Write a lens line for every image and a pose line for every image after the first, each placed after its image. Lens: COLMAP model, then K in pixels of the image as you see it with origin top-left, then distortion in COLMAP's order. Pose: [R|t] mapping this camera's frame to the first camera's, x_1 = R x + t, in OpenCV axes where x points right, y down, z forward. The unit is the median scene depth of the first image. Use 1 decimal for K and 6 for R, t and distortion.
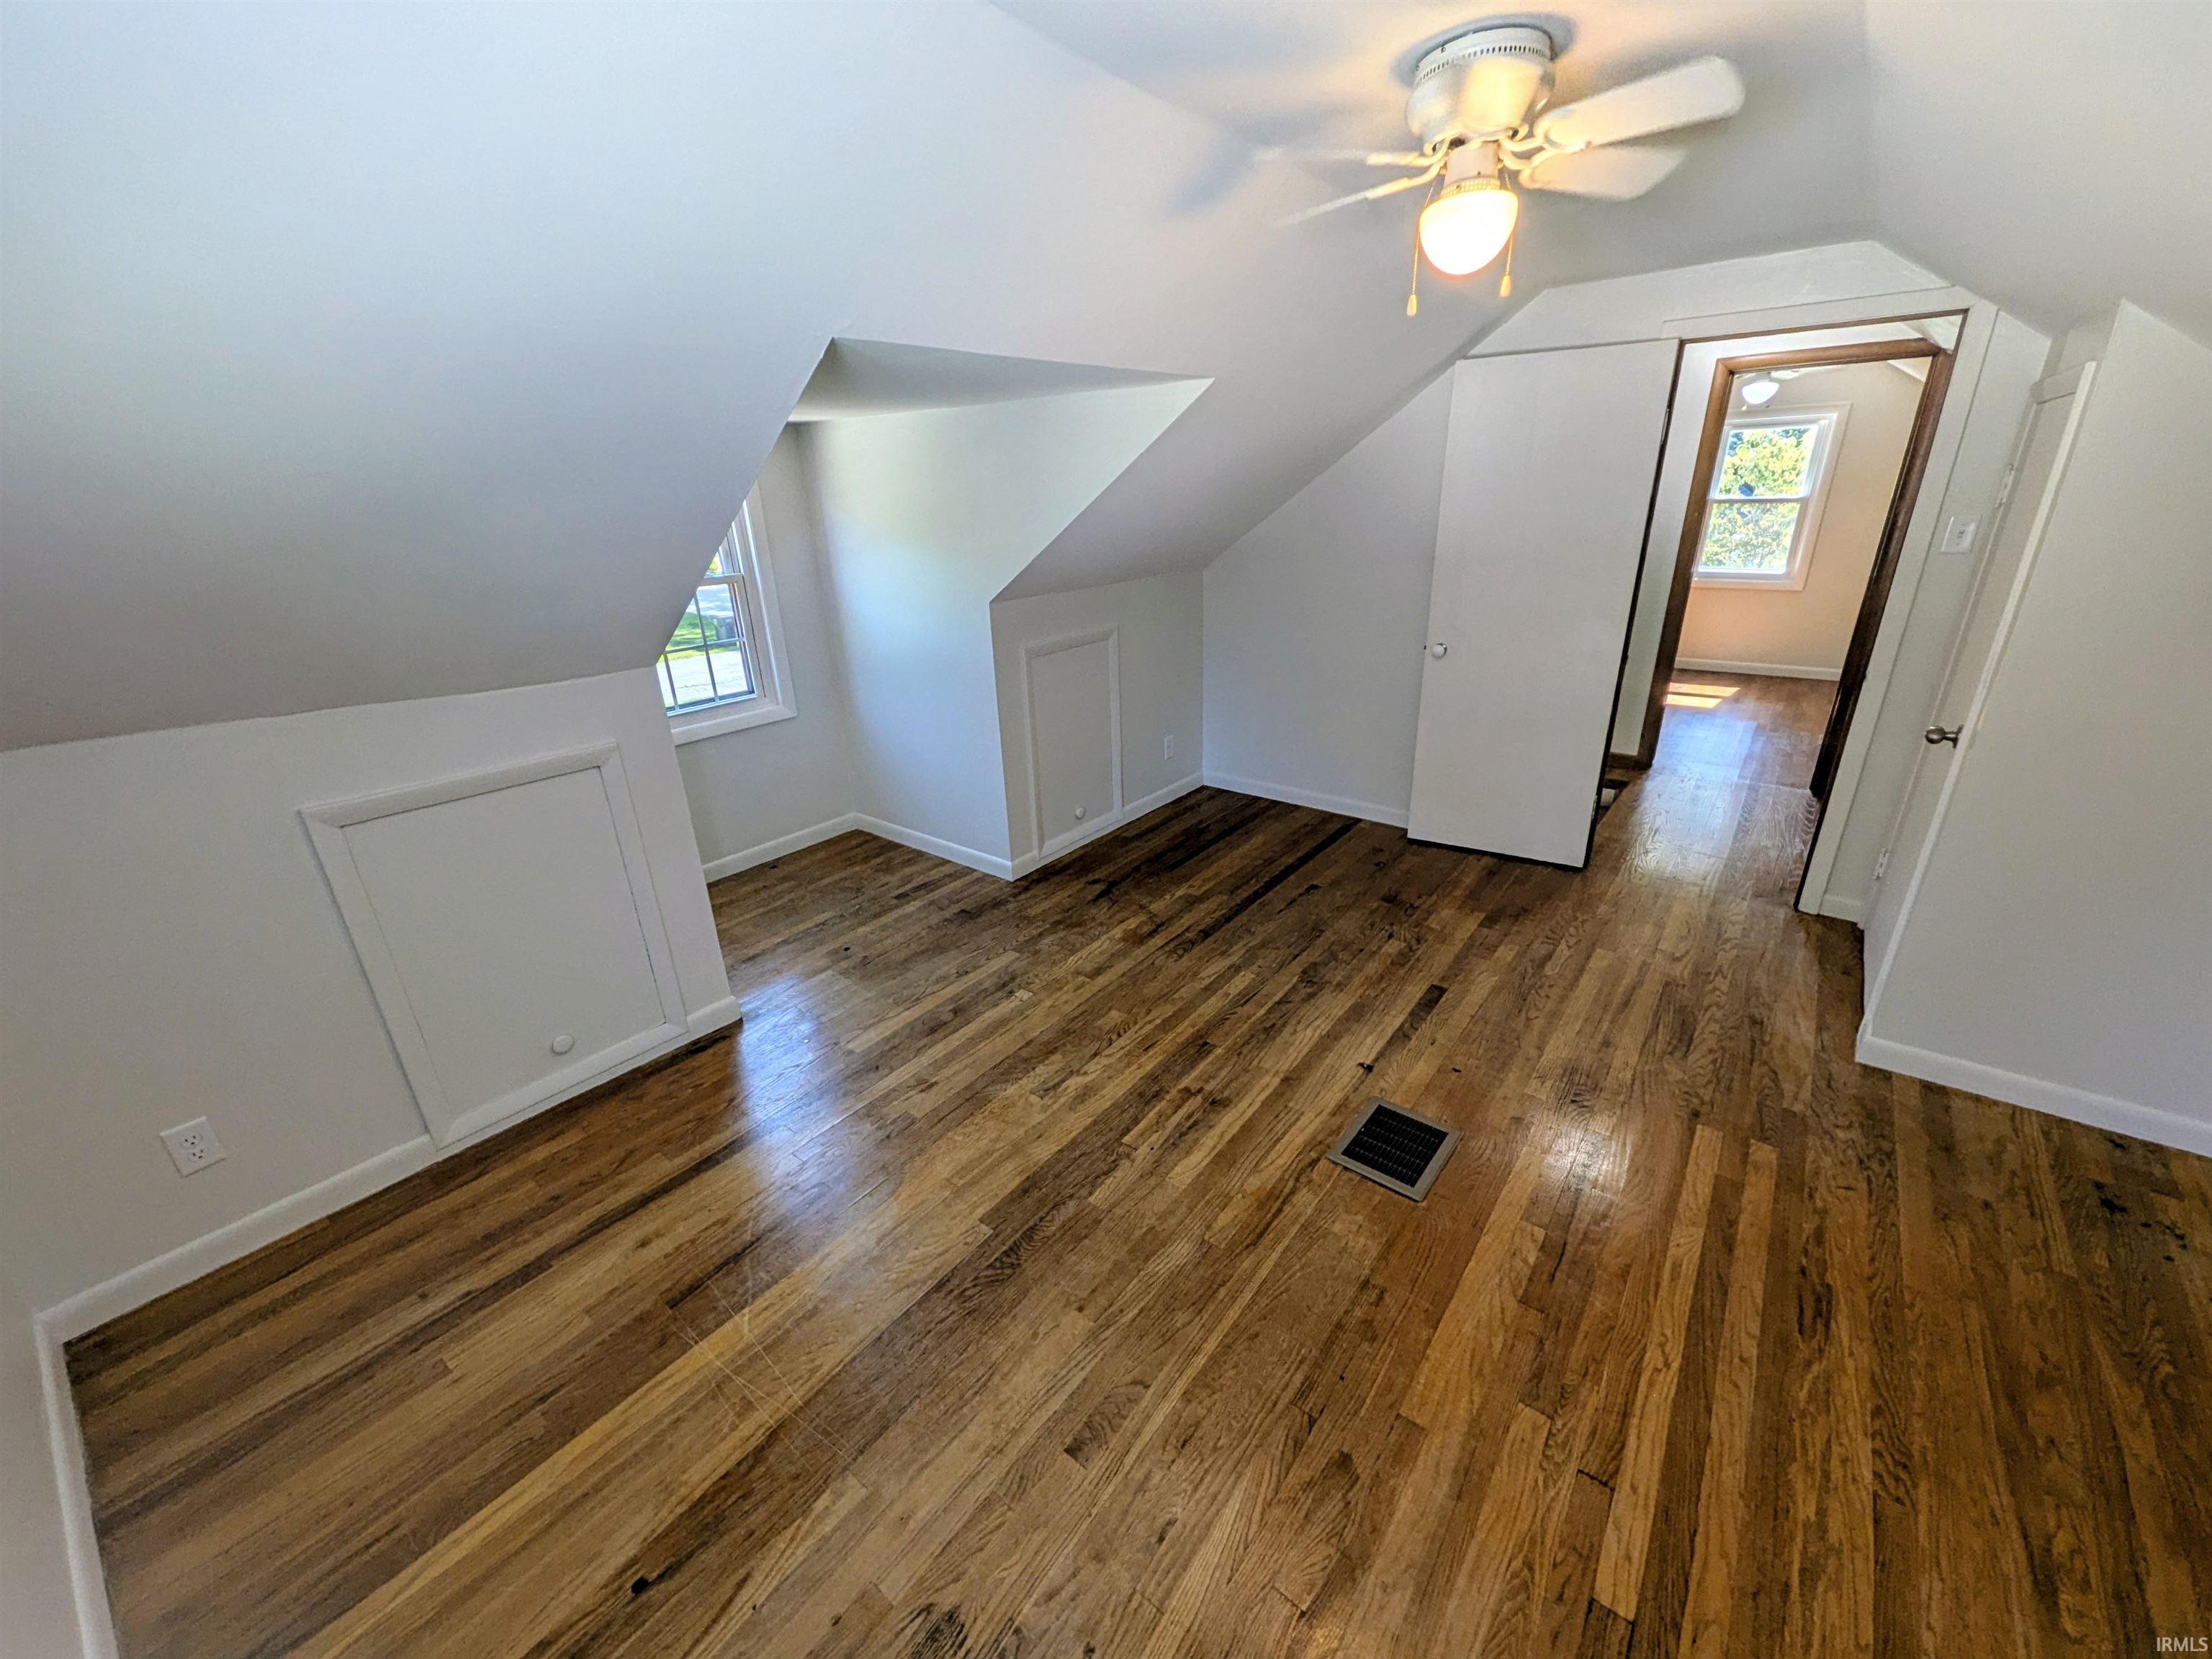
lens RADIAL K [[873.9, 0, 1113.0], [0, 873.9, 831.7], [0, 0, 1]] dist [0.007684, -0.000399]
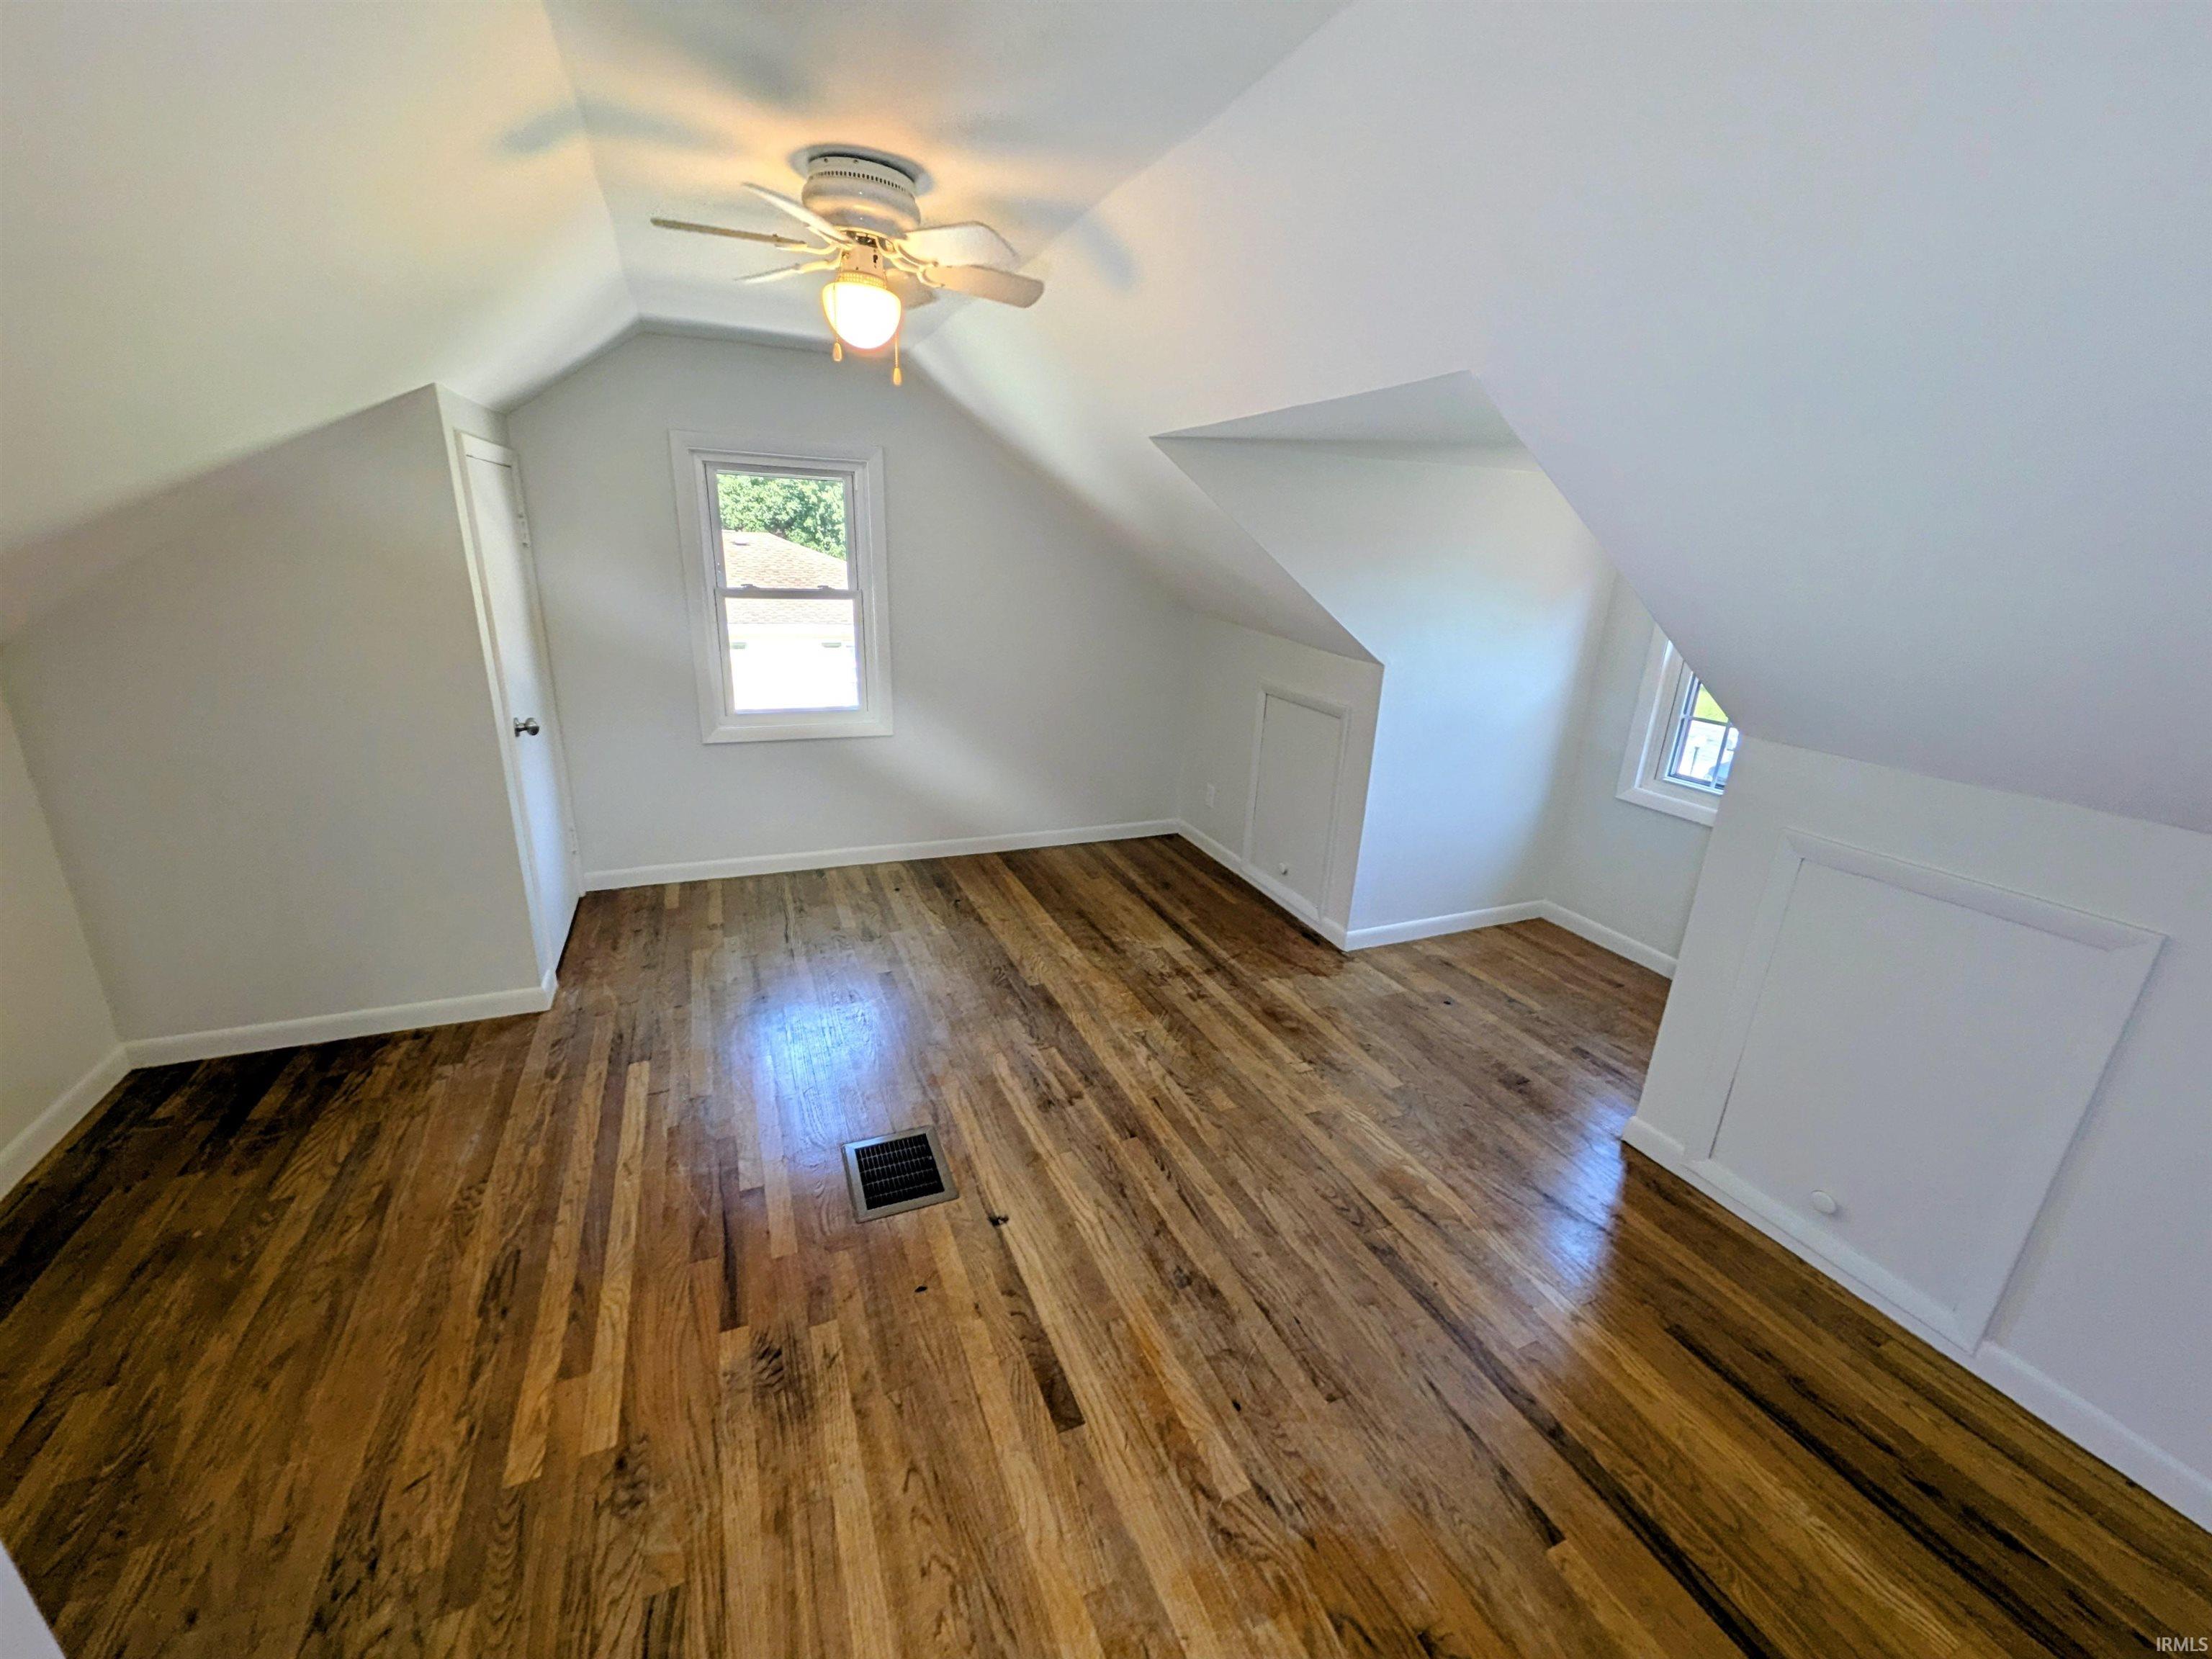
lens RADIAL K [[873.9, 0, 1113.0], [0, 873.9, 831.7], [0, 0, 1]] dist [0.007684, -0.000399]
pose [[-0.471375, 0.289298, -0.833134, 0.819185], [-0.354137, 0.803075, 0.479226, -0.461073], [0.807708, 0.520939, -0.276098, 1.119909]]
